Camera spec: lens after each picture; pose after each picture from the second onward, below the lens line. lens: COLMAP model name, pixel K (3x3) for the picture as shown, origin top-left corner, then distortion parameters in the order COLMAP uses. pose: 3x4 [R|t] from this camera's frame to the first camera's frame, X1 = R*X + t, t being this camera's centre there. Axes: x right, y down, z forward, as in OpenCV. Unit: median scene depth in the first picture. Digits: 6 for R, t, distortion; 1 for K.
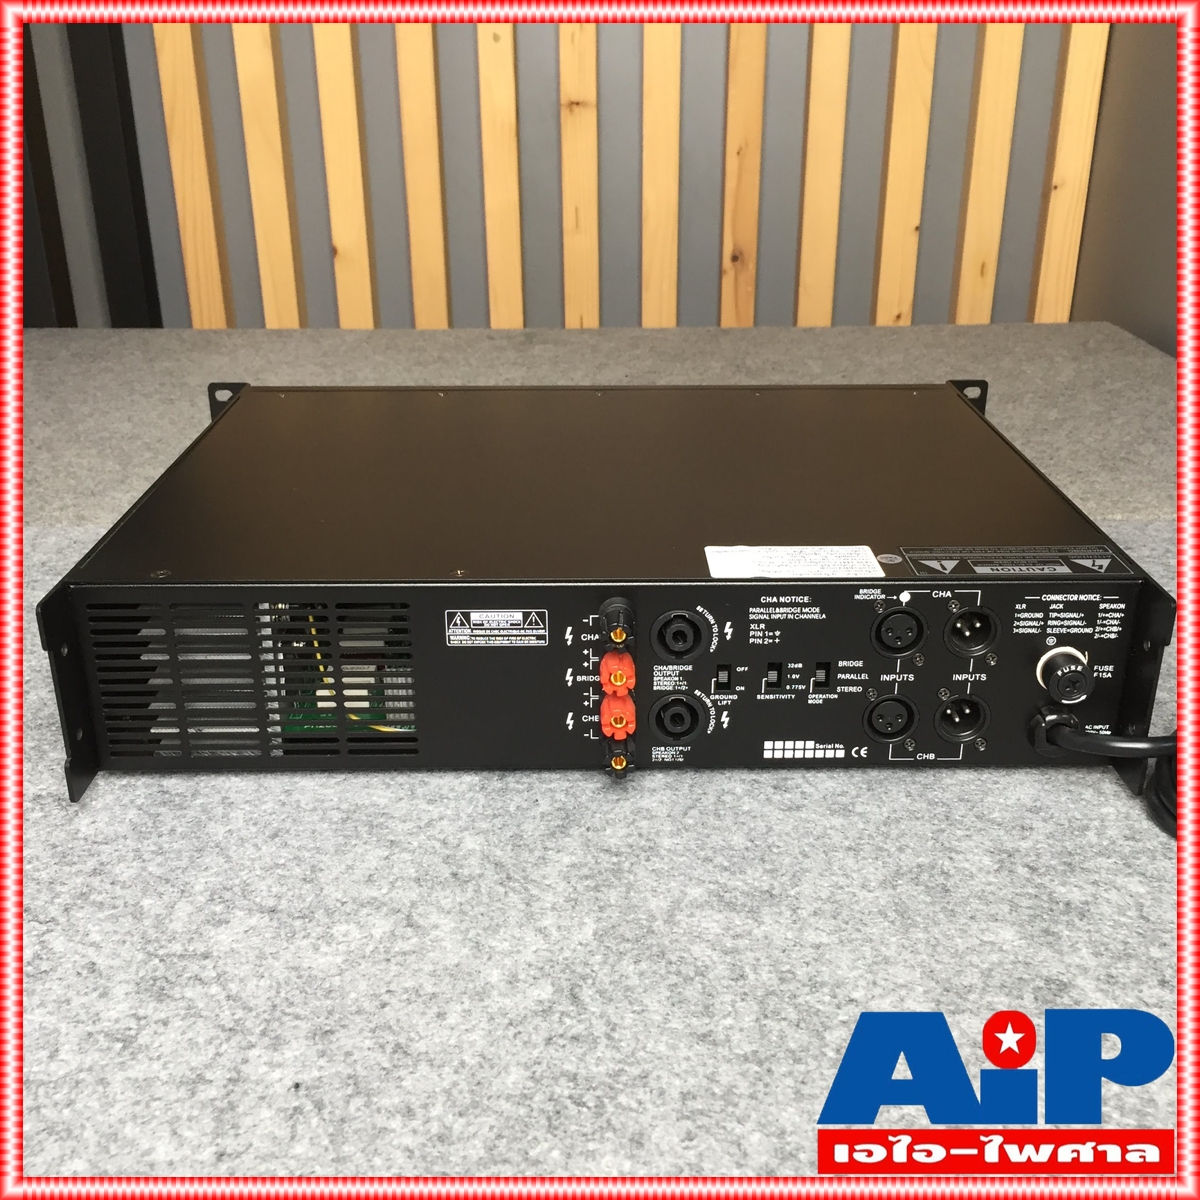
lens RADIAL K [[1342.8, 0, 601.4], [0, 1342.8, 616.1], [0, 0, 1]] dist [0.031384, 0.000000]
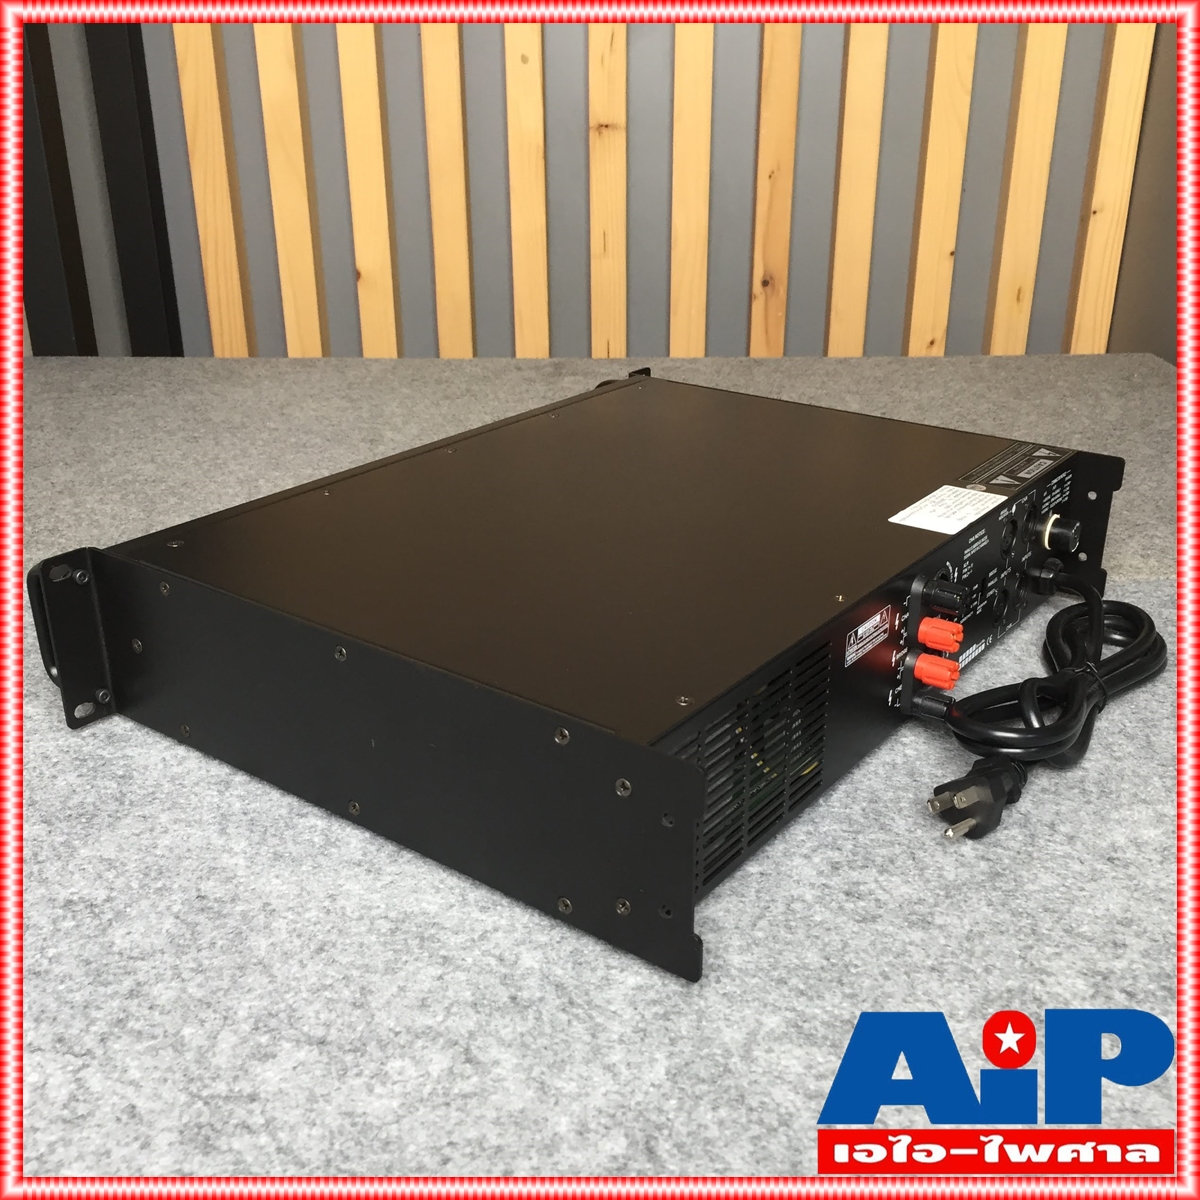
lens RADIAL K [[1342.8, 0, 598.4], [0, 1342.8, 601.0], [0, 0, 1]] dist [0.031384, 0.000000]
pose [[0.999978, 0.002848, -0.006013, -0.043014], [-0.002898, 0.999962, -0.008205, -0.074390], [0.005989, 0.008222, 0.999948, 0.055531]]
